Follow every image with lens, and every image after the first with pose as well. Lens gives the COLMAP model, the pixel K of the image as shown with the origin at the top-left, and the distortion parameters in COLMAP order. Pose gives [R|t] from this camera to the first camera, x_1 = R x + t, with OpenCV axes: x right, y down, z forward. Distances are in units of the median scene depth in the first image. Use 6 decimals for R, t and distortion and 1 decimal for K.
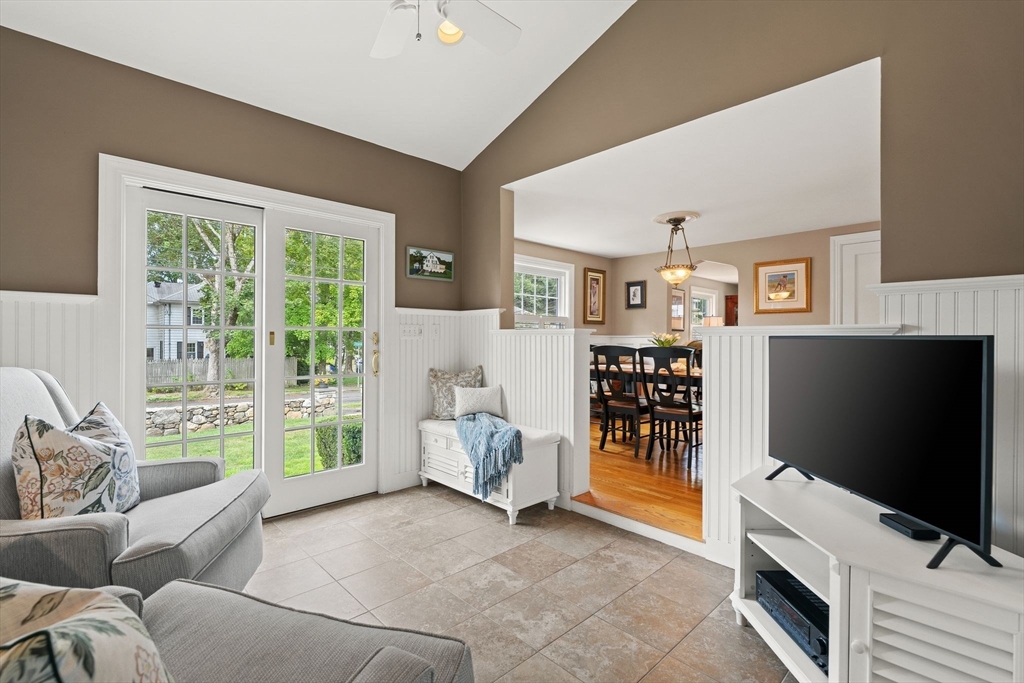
lens RADIAL K [[469.3, 0, 516.1], [0, 469.3, 339.3], [0, 0, 1]] dist [-0.002465, -0.000100]
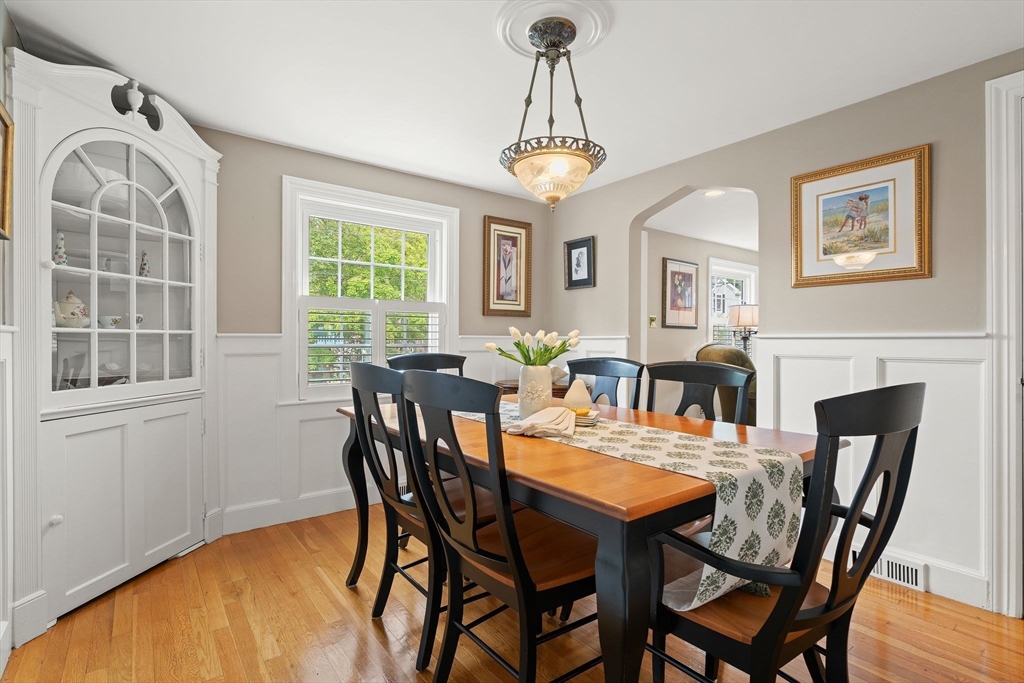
lens RADIAL K [[491.6, 0, 511.2], [0, 491.6, 337.5], [0, 0, 1]] dist [-0.004421, -0.000052]
pose [[0.993653, -0.004973, -0.112379, 0.242724], [0.004409, 0.999976, -0.005269, -0.003420], [0.112403, 0.004740, 0.993651, 0.414961]]
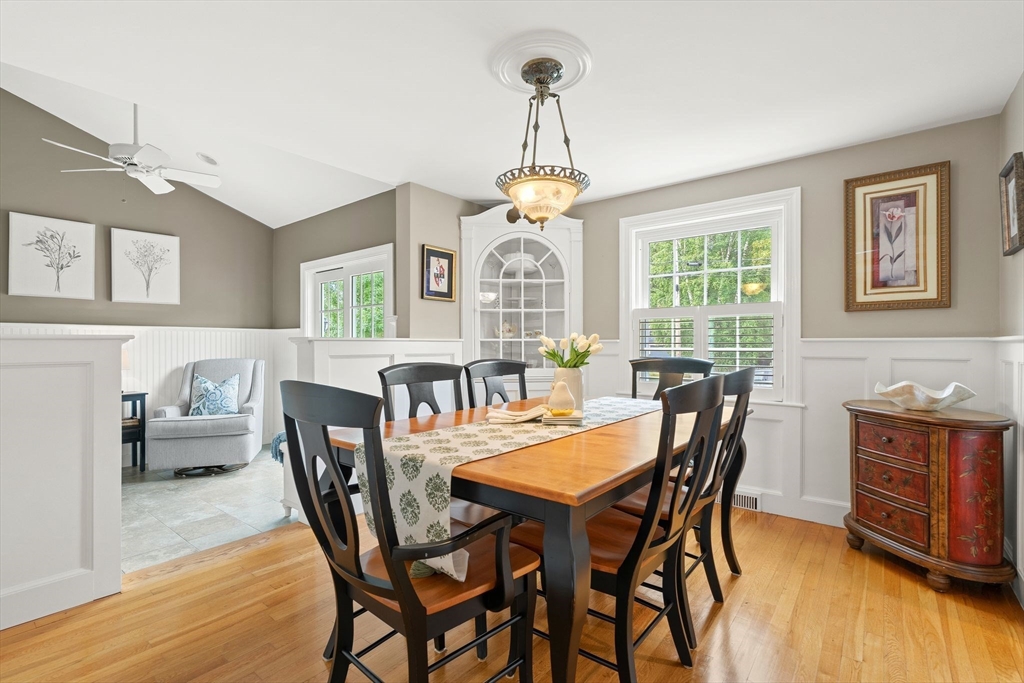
lens RADIAL K [[469.3, 0, 508.1], [0, 469.3, 345.4], [0, 0, 1]] dist [-0.002465, -0.000100]
pose [[0.120535, -0.002706, -0.992705, 0.531737], [0.002547, 0.999994, -0.002417, -0.002081], [0.992706, -0.002237, 0.120541, 0.637134]]
